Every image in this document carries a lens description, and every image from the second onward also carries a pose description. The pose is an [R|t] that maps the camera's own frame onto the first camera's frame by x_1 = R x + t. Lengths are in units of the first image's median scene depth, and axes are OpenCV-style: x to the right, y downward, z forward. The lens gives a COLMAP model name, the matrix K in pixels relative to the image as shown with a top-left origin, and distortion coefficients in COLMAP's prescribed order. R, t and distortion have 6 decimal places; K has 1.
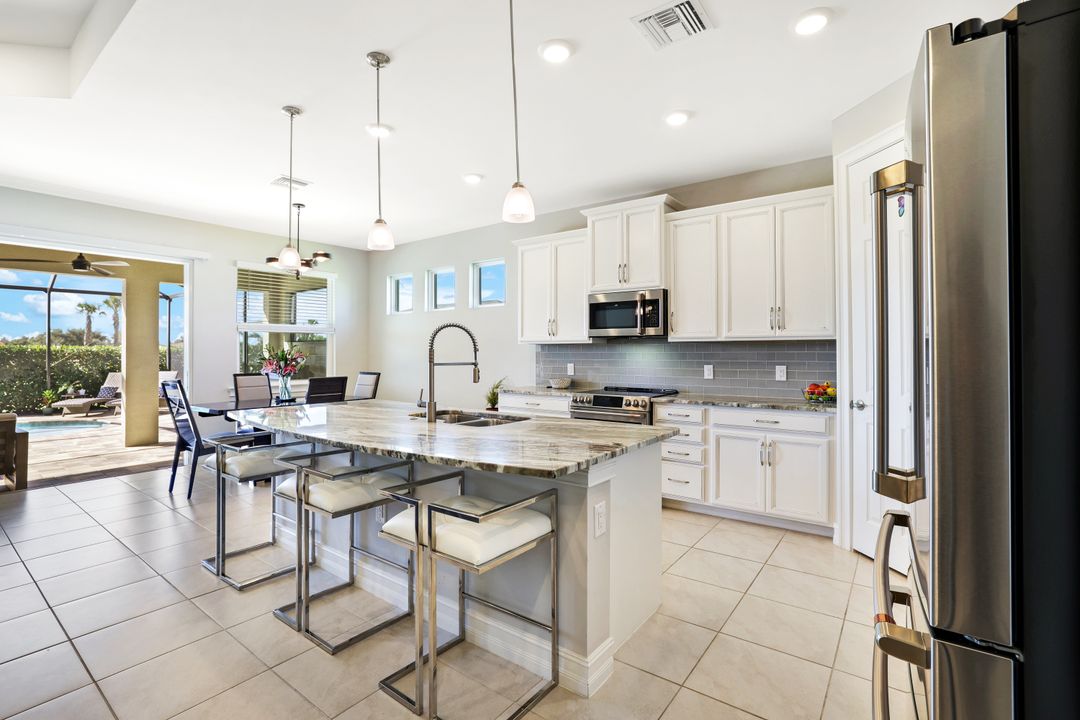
lens RADIAL K [[491.5, 0, 547.7], [0, 491.5, 352.1], [0, 0, 1]] dist [-0.025231, 0.001583]
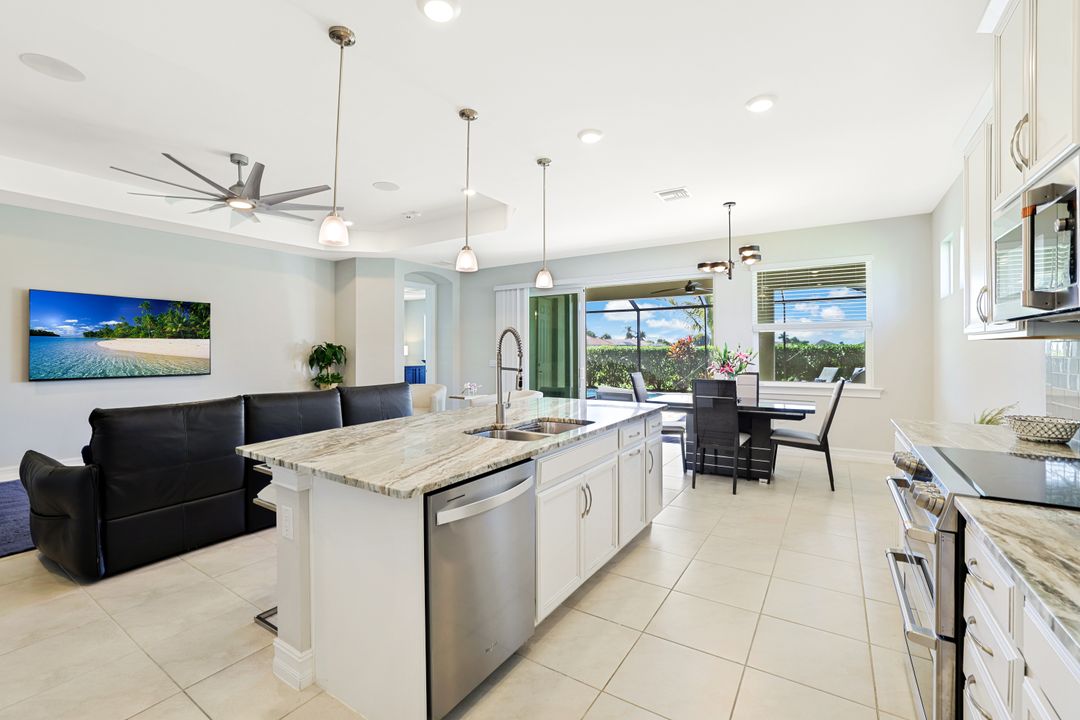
lens RADIAL K [[474.3, 0, 526.8], [0, 474.3, 348.5], [0, 0, 1]] dist [-0.020876, 0.003394]
pose [[0.042087, -0.001536, -0.999113, 0.483078], [0.001077, 0.999998, -0.001492, -0.009742], [0.999113, -0.001013, 0.042088, 0.632535]]
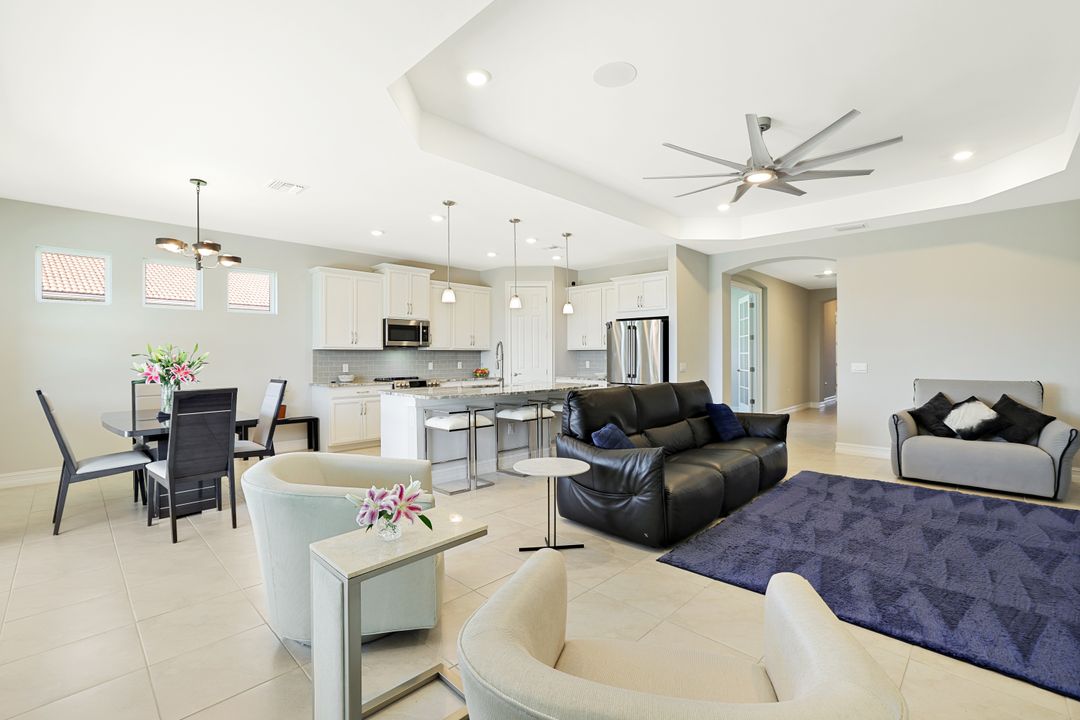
lens RADIAL K [[474.3, 0, 541.9], [0, 474.3, 357.8], [0, 0, 1]] dist [-0.020876, 0.003394]
pose [[0.141908, -0.003661, 0.989873, -1.424167], [0.000479, 0.999993, 0.003630, 0.002398], [-0.989880, -0.000041, 0.141909, 0.326850]]
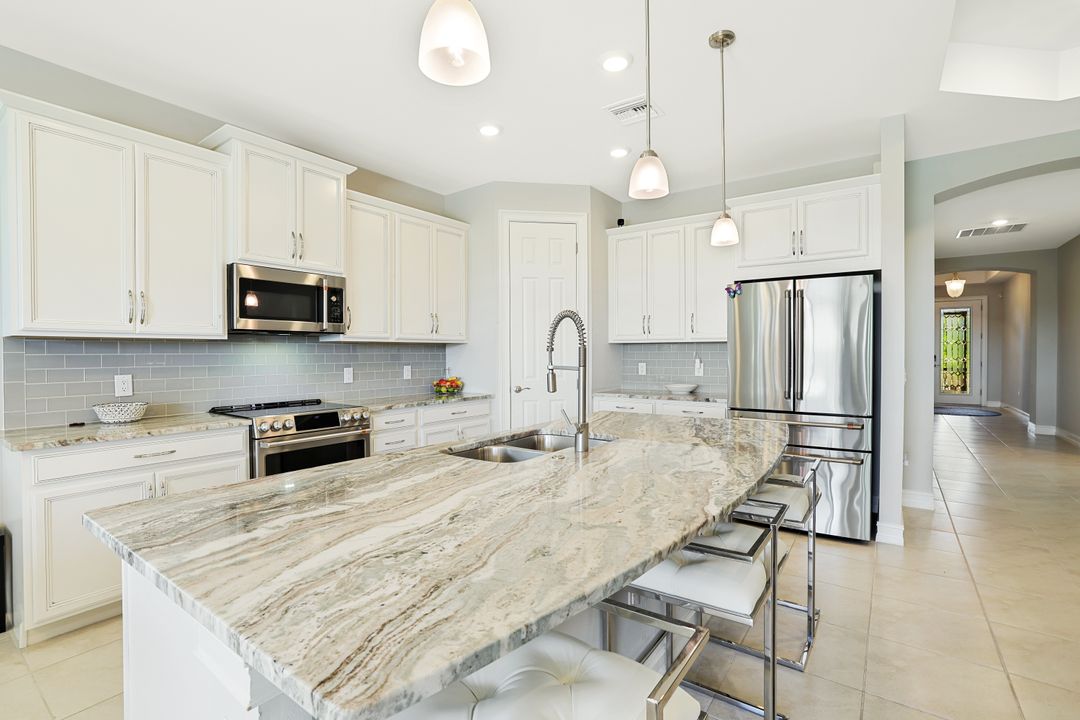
lens RADIAL K [[491.5, 0, 545.7], [0, 491.5, 356.6], [0, 0, 1]] dist [-0.025231, 0.001583]
pose [[-0.010107, -0.007175, 0.999923, -0.590490], [0.001037, 0.999974, 0.007186, -0.000017], [-0.999948, 0.001110, -0.010100, 0.652606]]
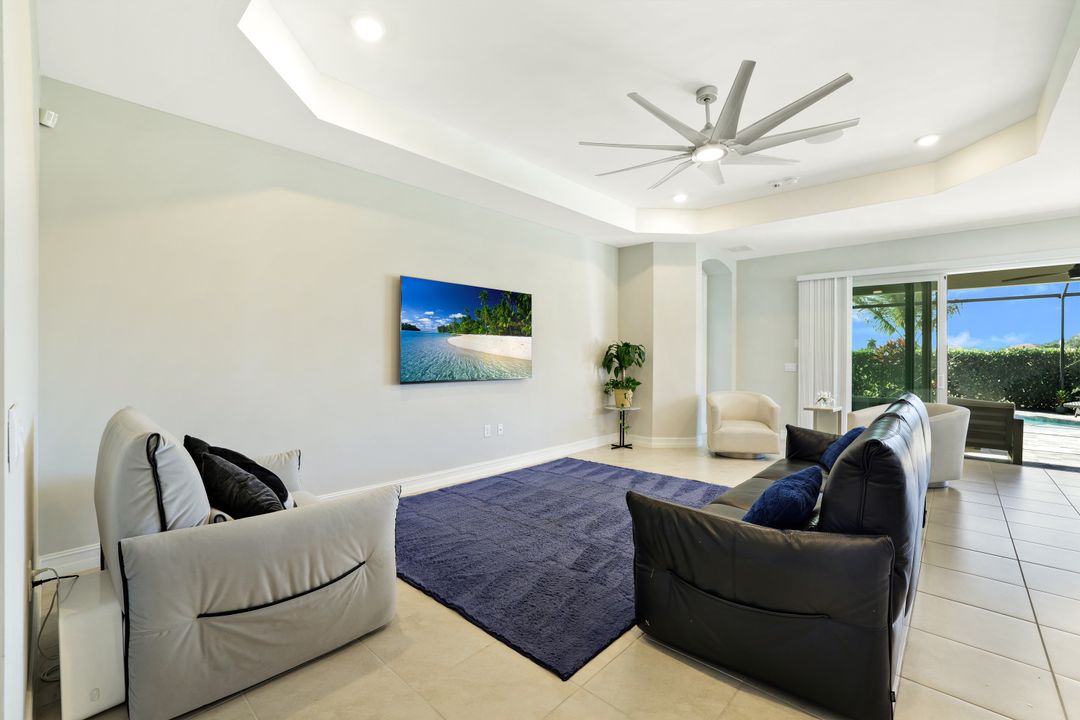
lens RADIAL K [[474.3, 0, 536.1], [0, 474.3, 355.3], [0, 0, 1]] dist [-0.020876, 0.003394]
pose [[-0.100314, 0.003605, -0.994949, 0.242277], [-0.002798, 0.999988, 0.003905, 0.002950], [0.994952, 0.003176, -0.100303, -0.133527]]
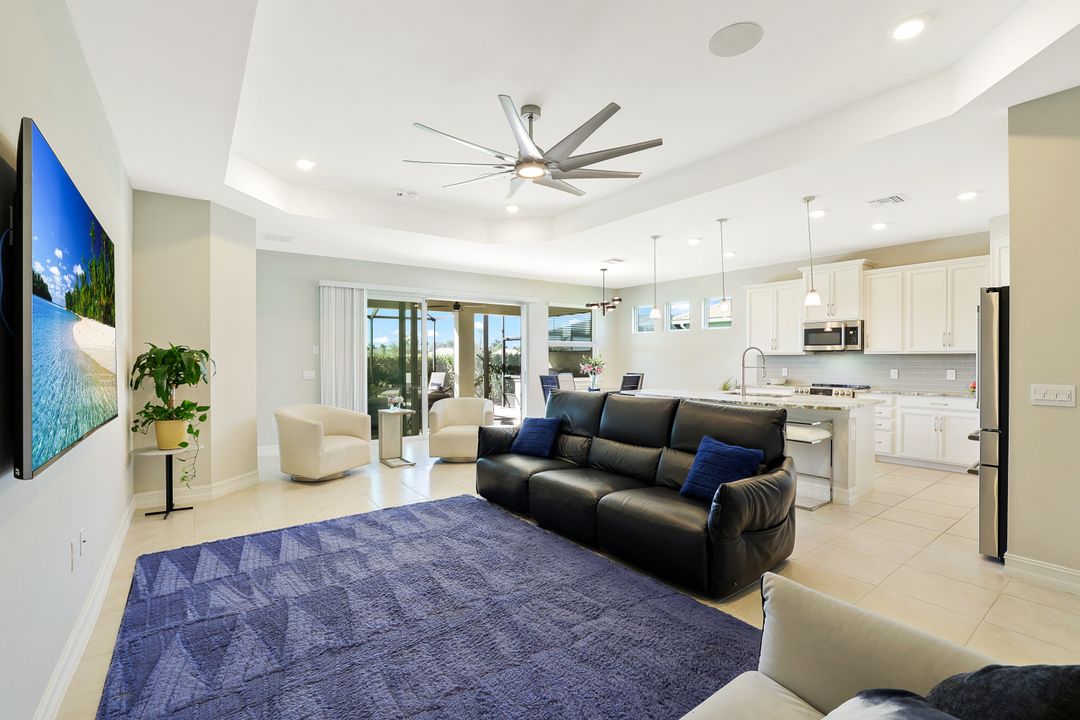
lens RADIAL K [[474.3, 0, 546.2], [0, 474.3, 363.4], [0, 0, 1]] dist [-0.020876, 0.003394]
pose [[0.959265, 0.004024, -0.282480, -0.290047], [-0.000585, 0.999925, 0.012257, -0.009199], [0.282508, -0.011593, 0.959195, -0.682528]]
